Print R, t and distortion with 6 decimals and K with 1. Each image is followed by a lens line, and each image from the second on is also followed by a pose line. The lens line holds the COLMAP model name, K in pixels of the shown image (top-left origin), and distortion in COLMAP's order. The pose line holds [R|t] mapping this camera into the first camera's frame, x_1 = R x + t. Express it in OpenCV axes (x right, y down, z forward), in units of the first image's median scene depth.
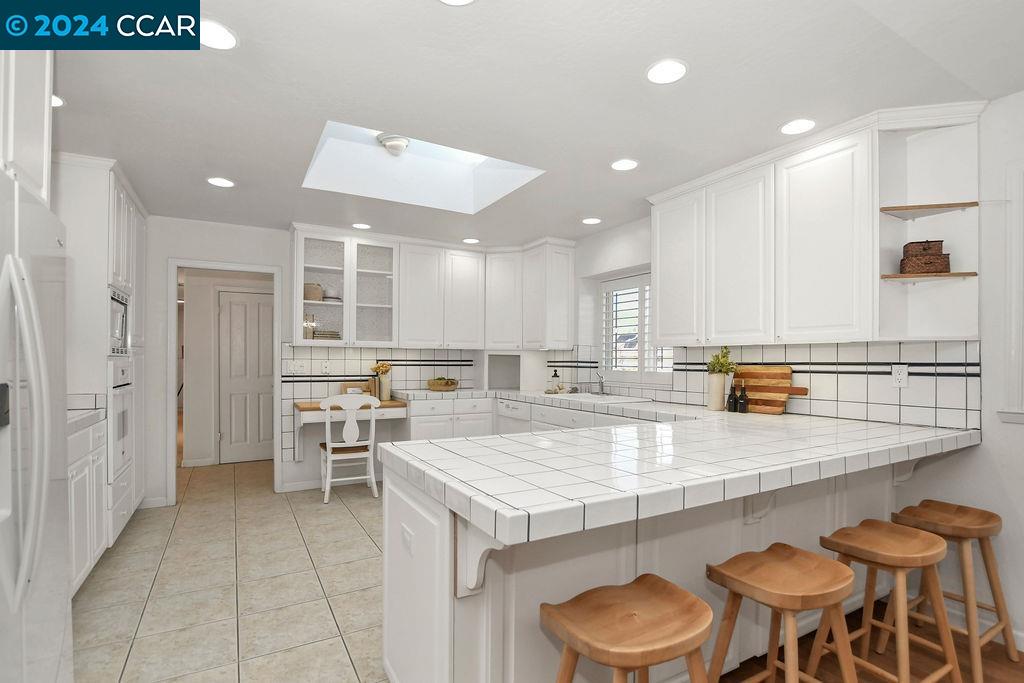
lens RADIAL K [[497.4, 0, 524.5], [0, 497.4, 361.2], [0, 0, 1]] dist [-0.036223, -0.000248]
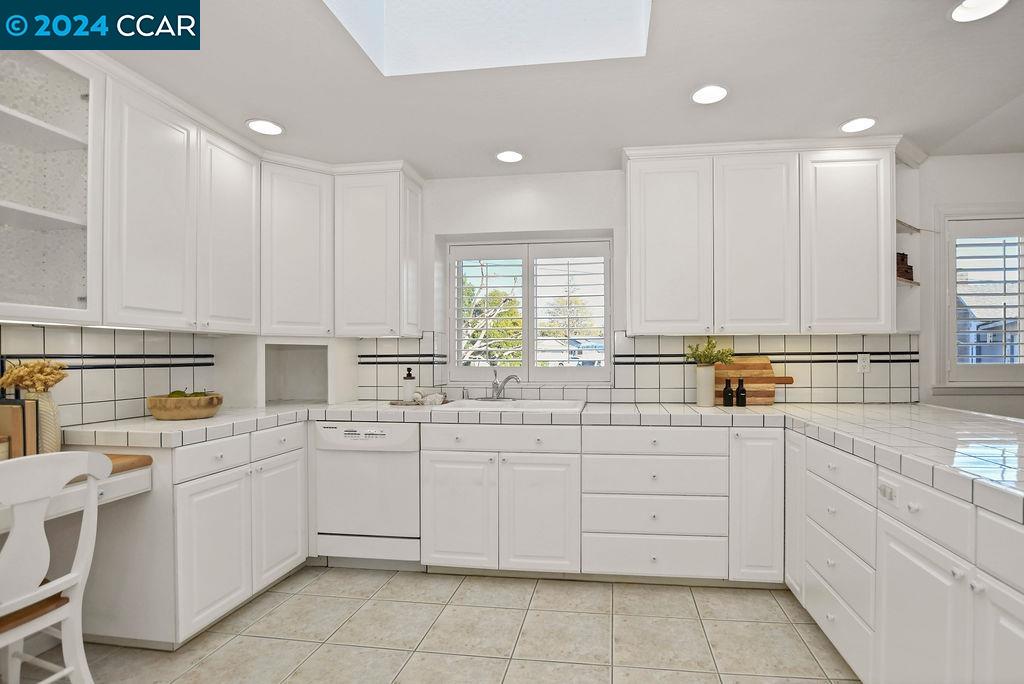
lens RADIAL K [[496.0, 0, 550.5], [0, 496.0, 358.6], [0, 0, 1]] dist [-0.036572, 0.000054]
pose [[0.610218, -0.013950, 0.792110, -0.533639], [0.008890, 0.999903, 0.010761, -0.000472], [-0.792183, 0.000476, 0.610283, 0.715221]]
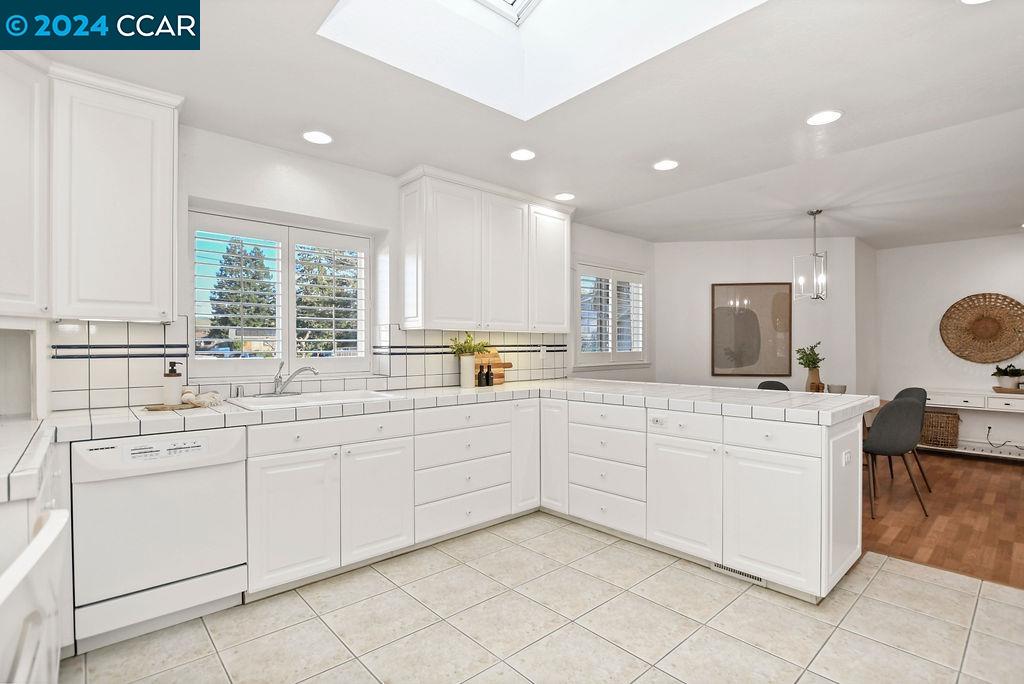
lens RADIAL K [[481.7, 0, 516.2], [0, 481.7, 349.3], [0, 0, 1]] dist [-0.027494, -0.000186]
pose [[-0.200659, -0.013367, 0.979570, -0.760750], [-0.000479, 0.999908, 0.013546, -0.003806], [-0.979661, 0.002248, -0.200647, 1.183205]]
